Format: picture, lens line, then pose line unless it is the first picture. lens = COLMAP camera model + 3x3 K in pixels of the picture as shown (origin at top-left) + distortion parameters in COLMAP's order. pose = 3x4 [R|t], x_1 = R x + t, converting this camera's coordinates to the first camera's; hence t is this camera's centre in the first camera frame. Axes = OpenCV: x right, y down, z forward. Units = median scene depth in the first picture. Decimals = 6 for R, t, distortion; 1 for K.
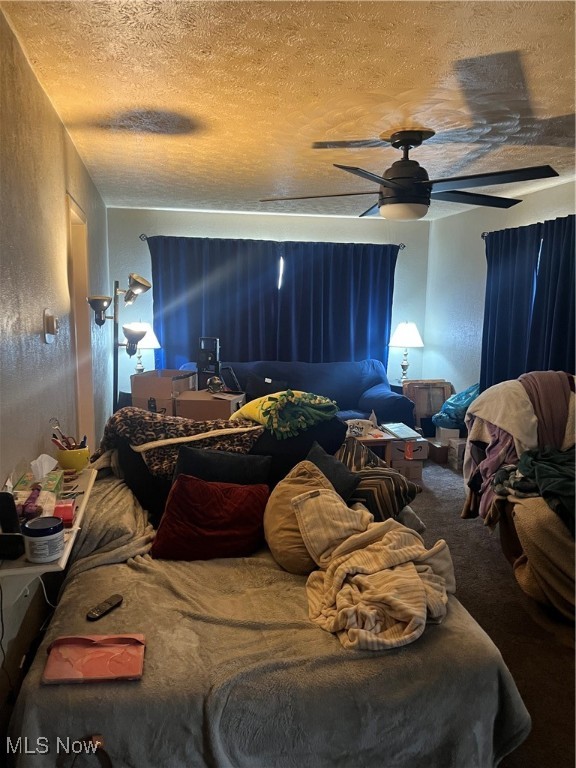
lens RADIAL K [[579.8, 0, 284.6], [0, 579.8, 387.3], [0, 0, 1]] dist [0.068356, -0.092781]
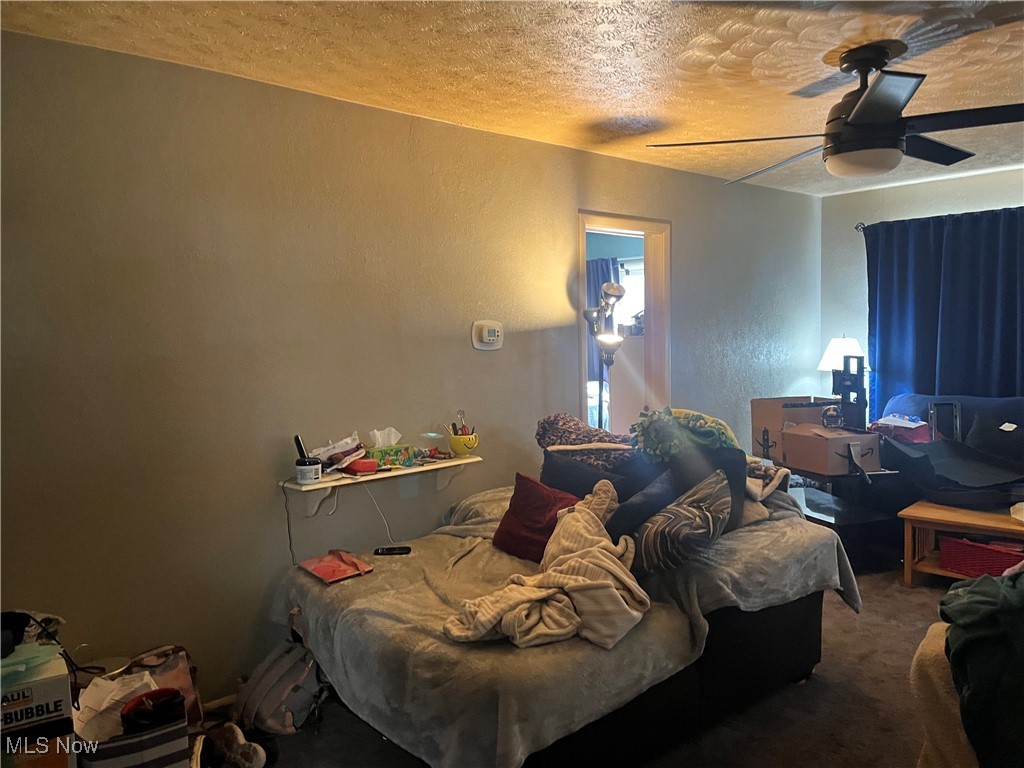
lens RADIAL K [[773.0, 0, 518.7], [0, 773.0, 385.9], [0, 0, 1]] dist [0.068356, -0.092781]
pose [[0.511229, 0.041327, -0.858450, 0.413068], [-0.096809, 0.995255, -0.009739, 0.003007], [0.853975, 0.088084, 0.512805, 0.109565]]
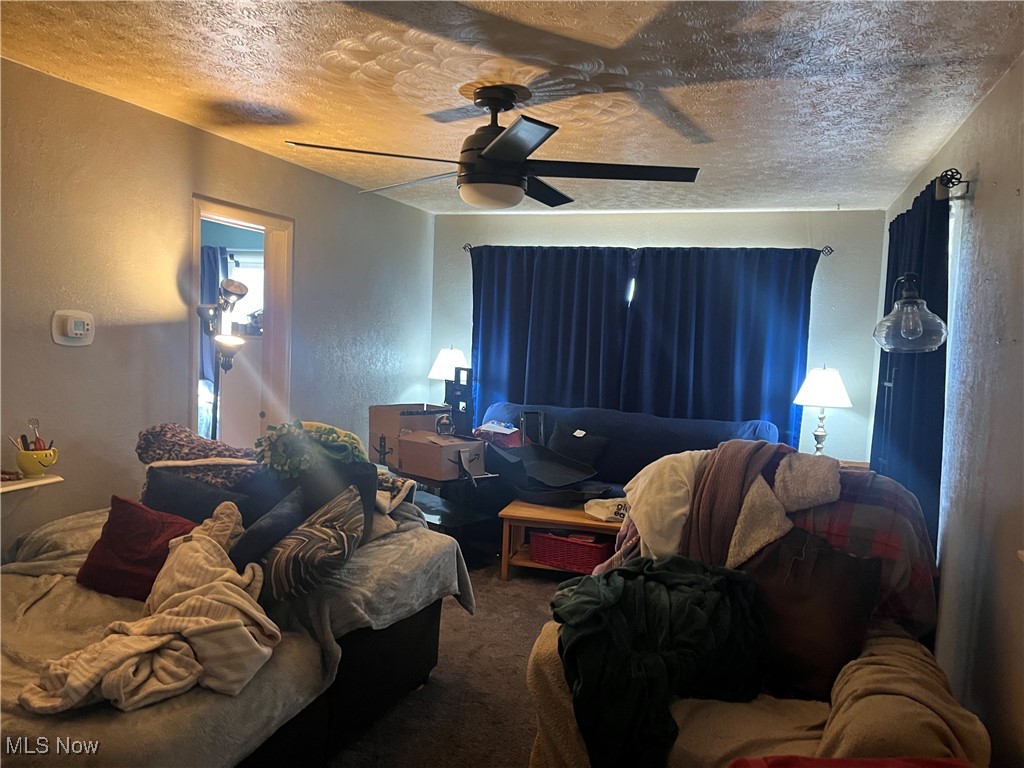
lens RADIAL K [[773.0, 0, 511.0], [0, 773.0, 386.0], [0, 0, 1]] dist [0.068356, -0.092781]
pose [[0.857094, 0.066236, -0.510884, 0.383340], [-0.110509, 0.992254, -0.056751, -0.006233], [0.503167, 0.105098, 0.857774, 0.105210]]
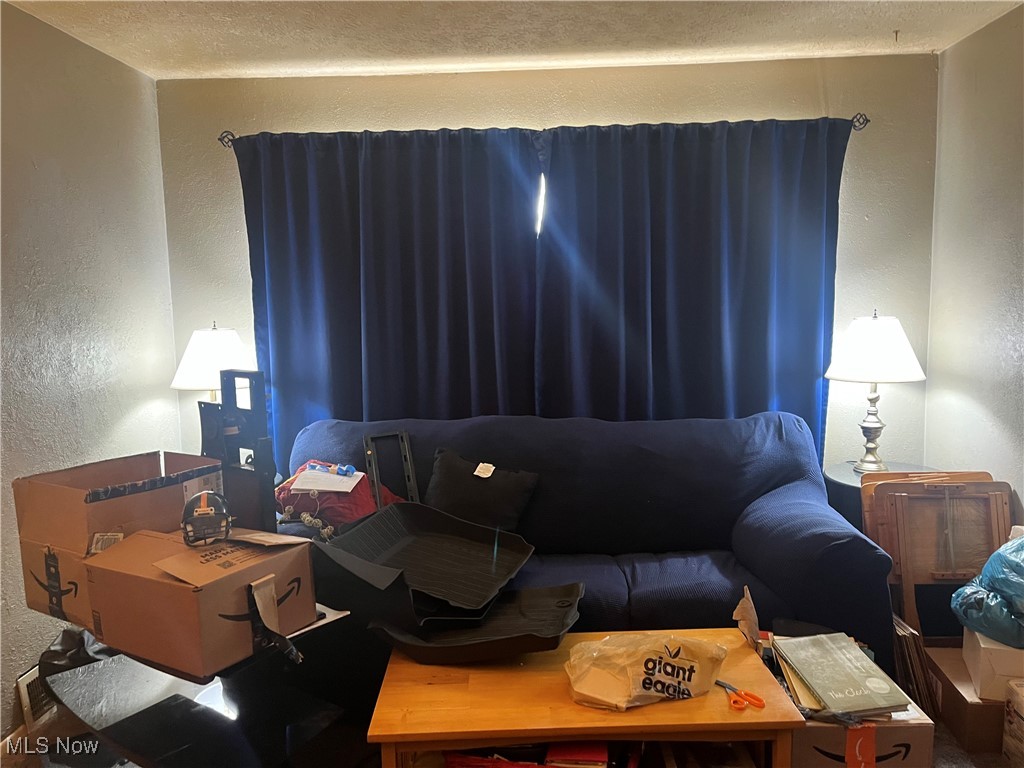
lens RADIAL K [[773.0, 0, 515.5], [0, 773.0, 383.2], [0, 0, 1]] dist [0.068356, -0.092781]
pose [[0.965278, 0.000425, -0.261225, 0.125687], [-0.010189, 0.999299, -0.036026, -0.051068], [0.261027, 0.037437, 0.964605, 0.483281]]
